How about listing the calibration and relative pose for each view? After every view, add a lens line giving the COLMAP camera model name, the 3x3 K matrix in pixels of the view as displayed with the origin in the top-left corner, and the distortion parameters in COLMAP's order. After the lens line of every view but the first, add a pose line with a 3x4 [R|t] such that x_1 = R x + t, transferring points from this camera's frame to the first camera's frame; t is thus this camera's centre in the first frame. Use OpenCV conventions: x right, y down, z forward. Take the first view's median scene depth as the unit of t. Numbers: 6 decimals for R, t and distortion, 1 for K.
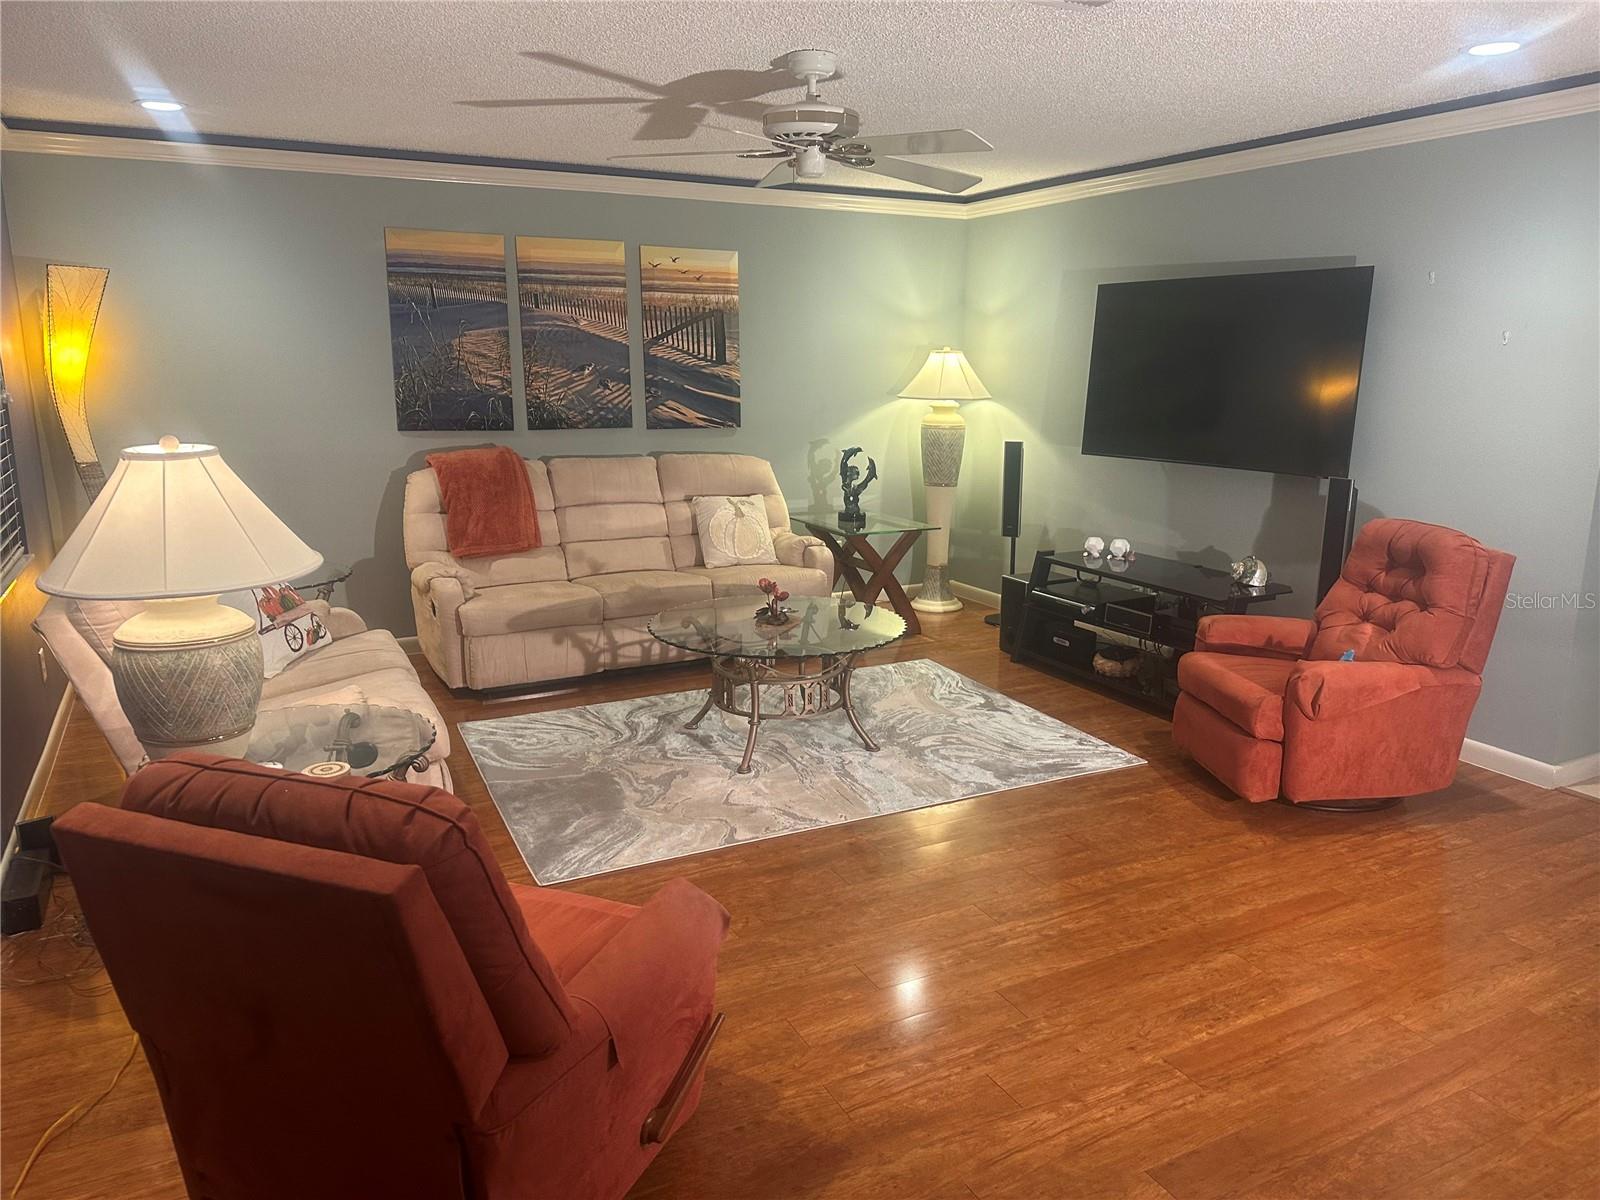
lens RADIAL K [[1119.6, 0, 807.3], [0, 1119.6, 597.2], [0, 0, 1]] dist [0.126467, -0.187184]
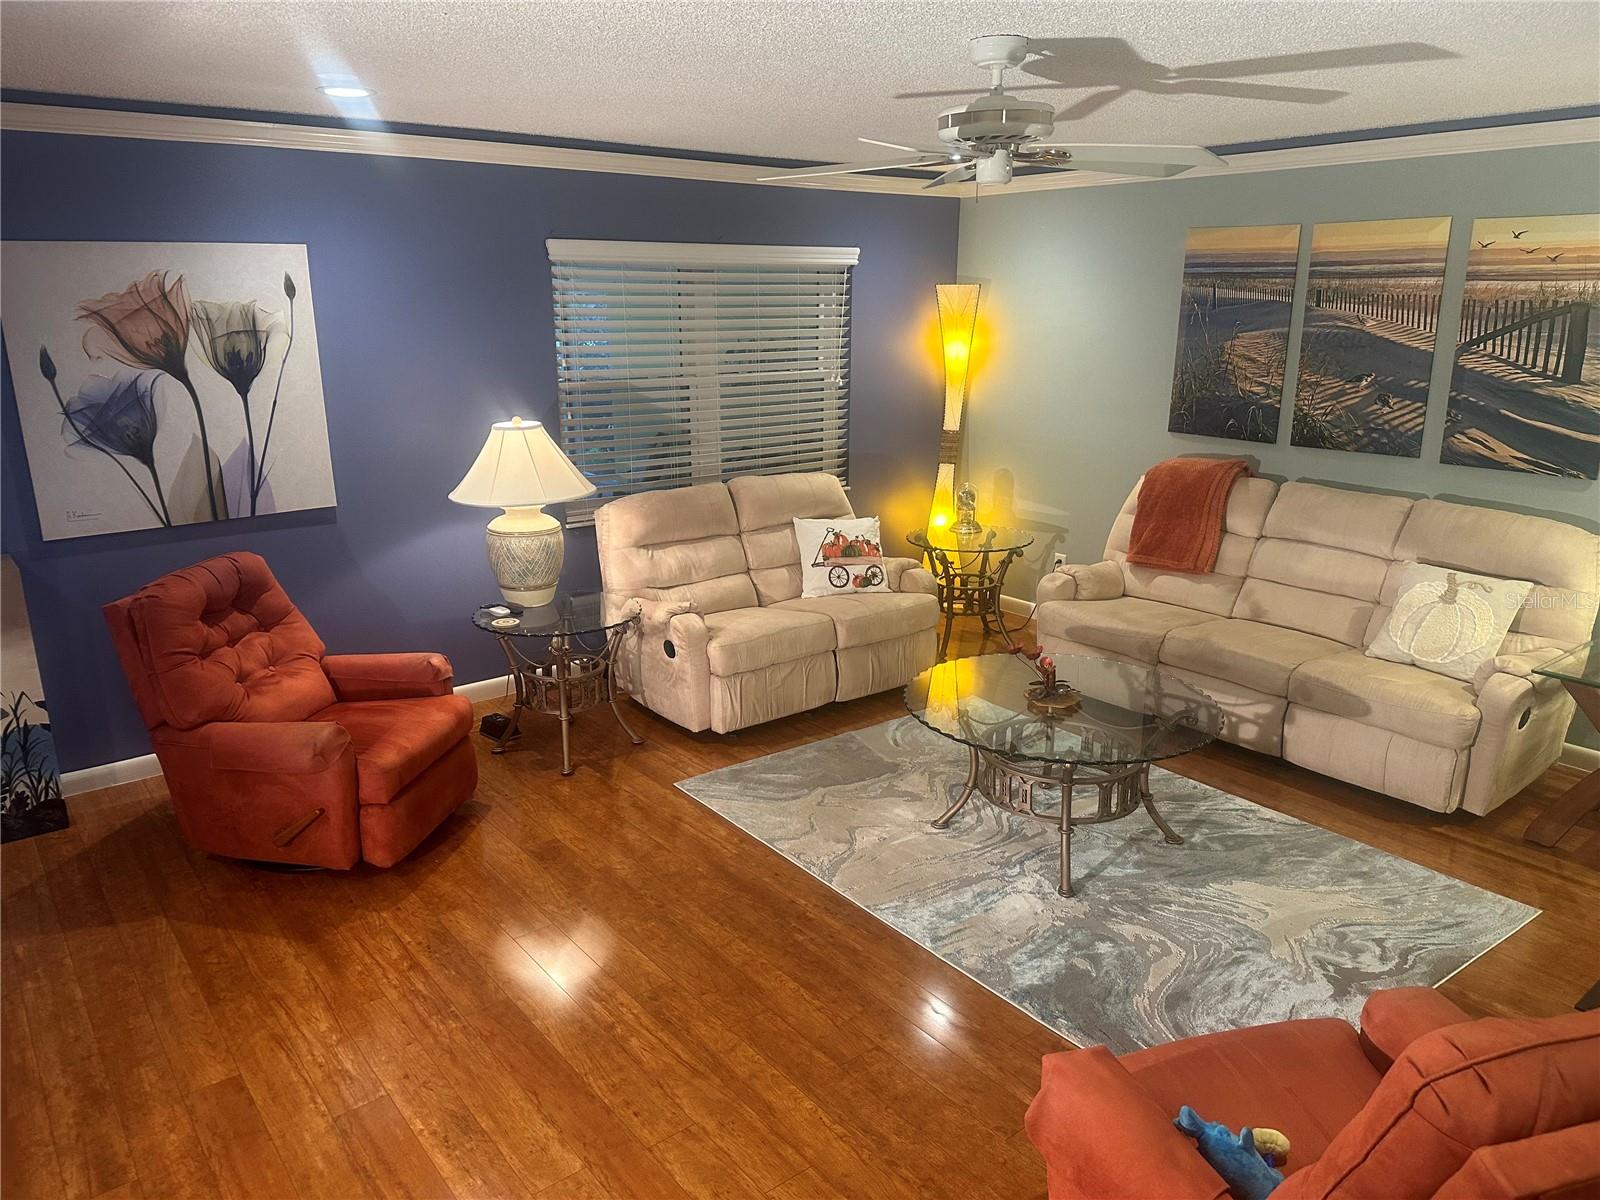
lens RADIAL K [[1133.9, 0, 787.0], [0, 1133.9, 588.2], [0, 0, 1]] dist [-0.003243, -0.005490]
pose [[0.184469, 0.240812, -0.952880, 0.538084], [-0.203781, 0.957822, 0.202610, -0.140134], [0.961480, 0.156804, 0.225761, 0.446927]]
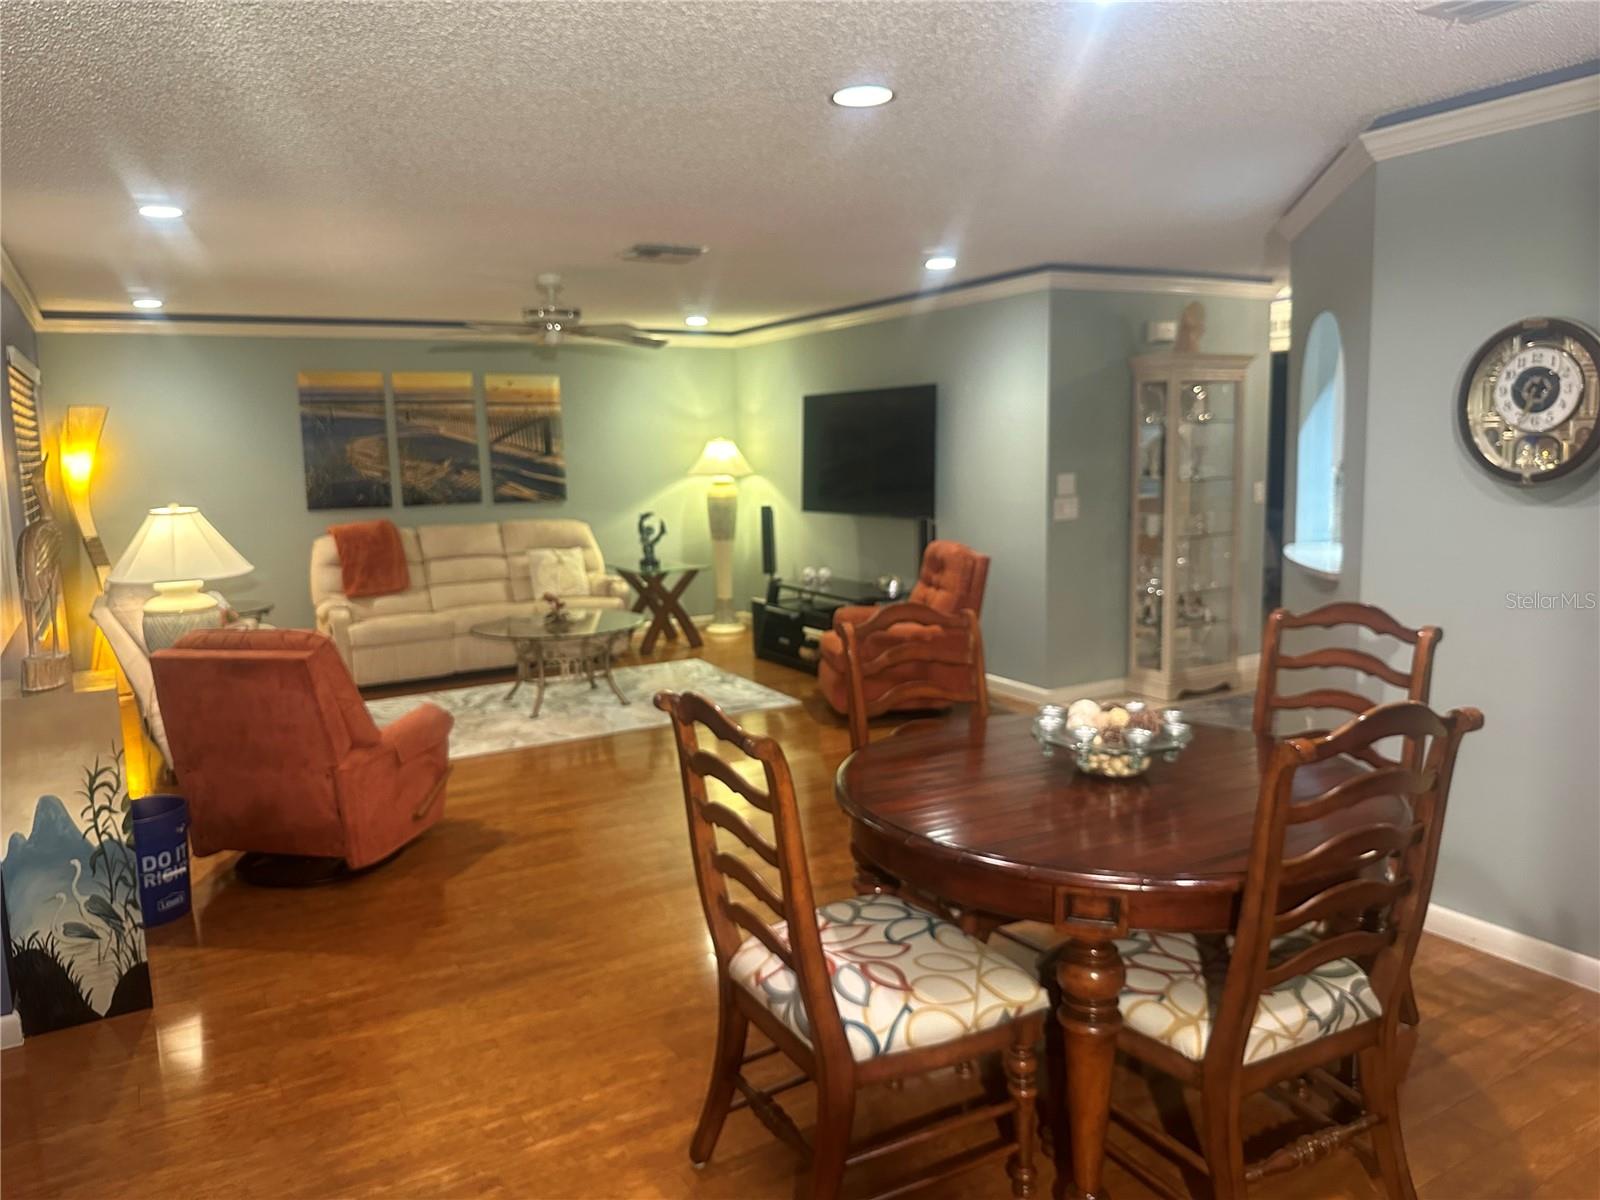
lens RADIAL K [[1119.6, 0, 807.3], [0, 1119.6, 597.2], [0, 0, 1]] dist [0.126467, -0.187184]
pose [[0.998235, -0.037616, 0.045950, 0.180732], [0.040923, 0.996470, -0.073297, 0.085387], [-0.043030, 0.075048, 0.996251, -0.402408]]
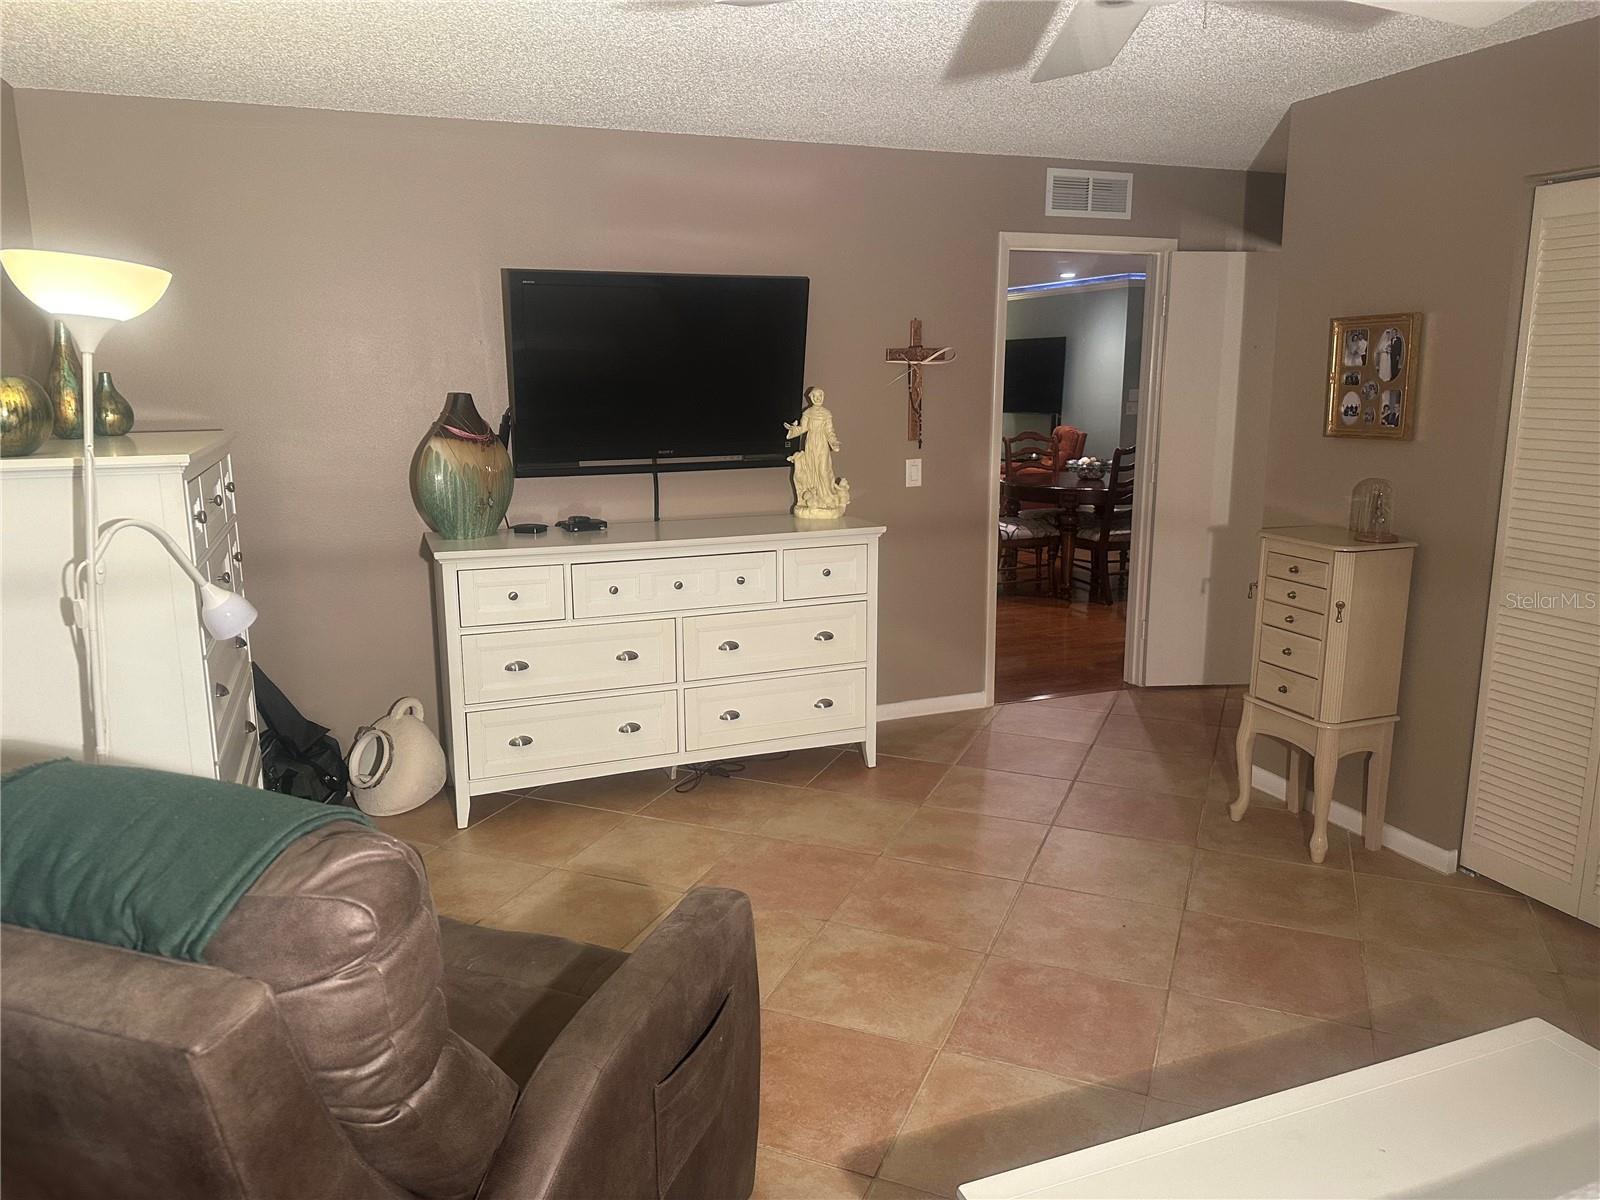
lens RADIAL K [[1119.6, 0, 807.3], [0, 1119.6, 597.2], [0, 0, 1]] dist [0.126467, -0.187184]
pose [[0.995567, 0.015962, -0.092686, 0.104566], [-0.016891, 0.999815, -0.009246, 0.289675], [0.092521, 0.010771, 0.995652, -1.361363]]
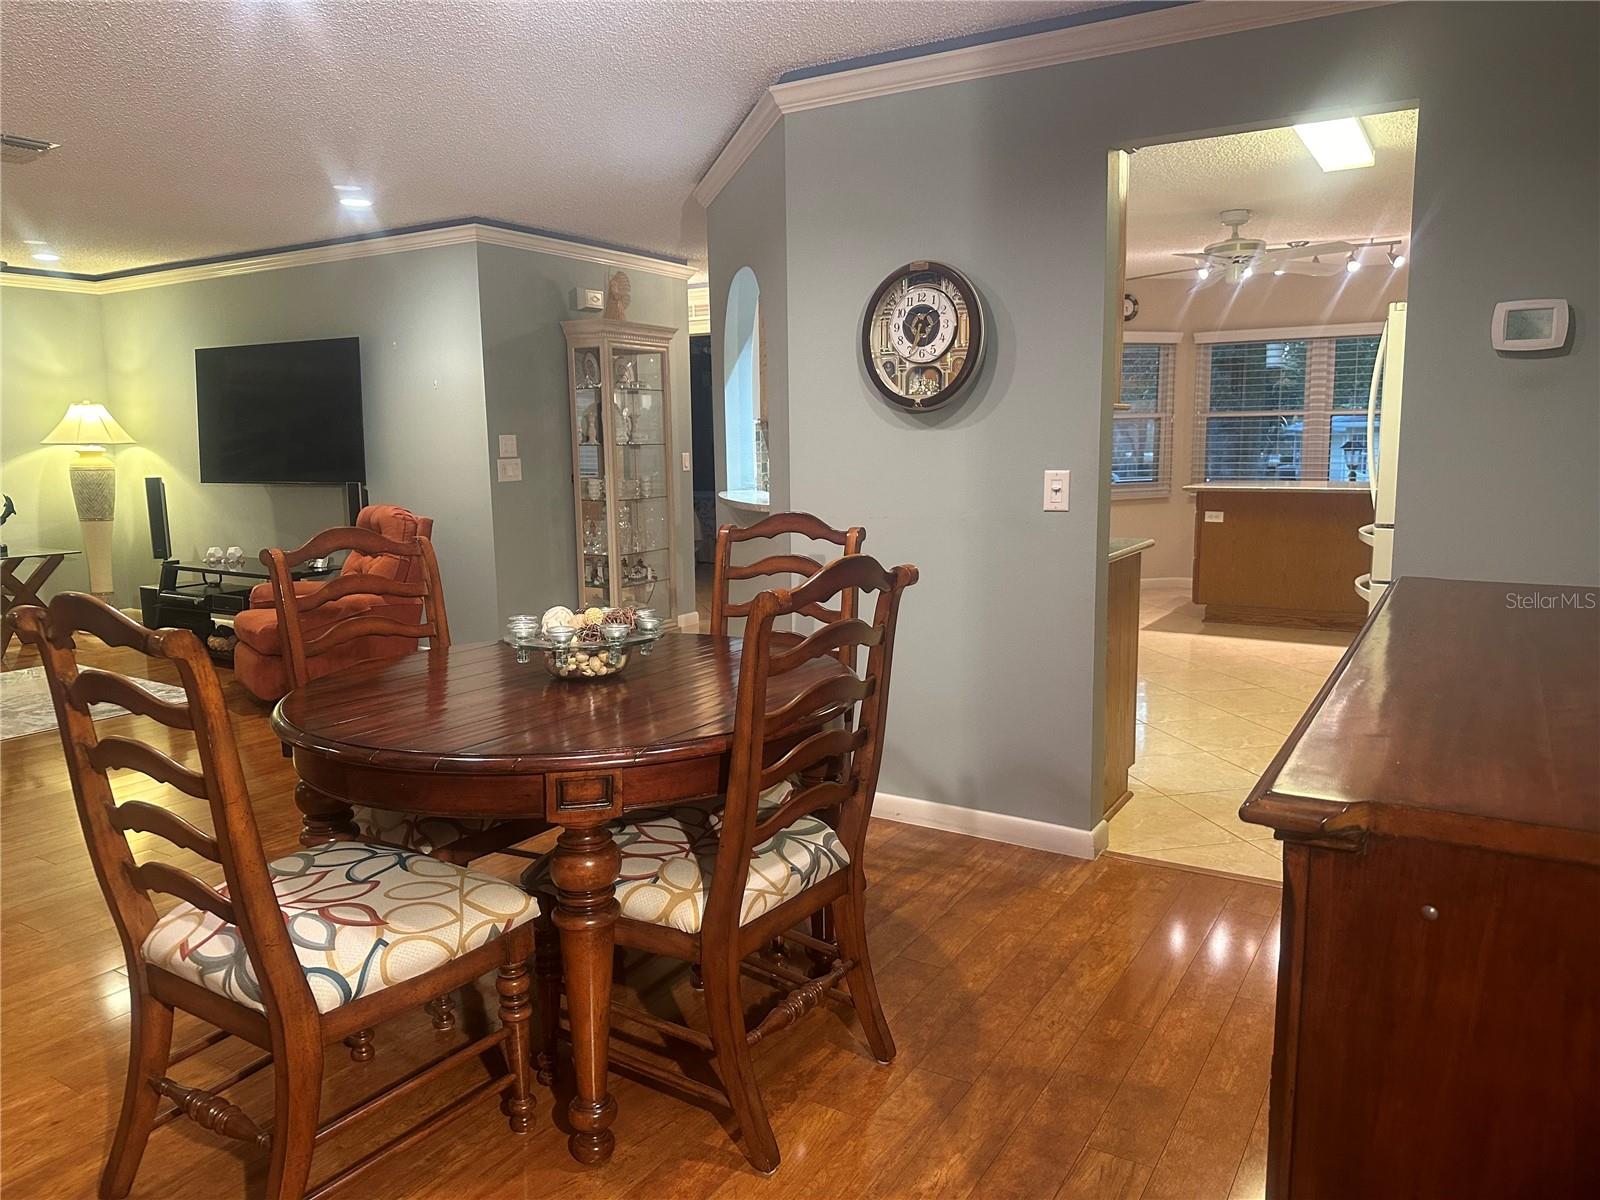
lens RADIAL K [[1133.9, 0, 787.0], [0, 1133.9, 588.2], [0, 0, 1]] dist [-0.003243, -0.005490]
pose [[0.864624, -0.085435, 0.495103, 0.174412], [0.124584, 0.991117, -0.046540, 0.123982], [-0.486729, 0.101921, 0.867587, -0.367323]]
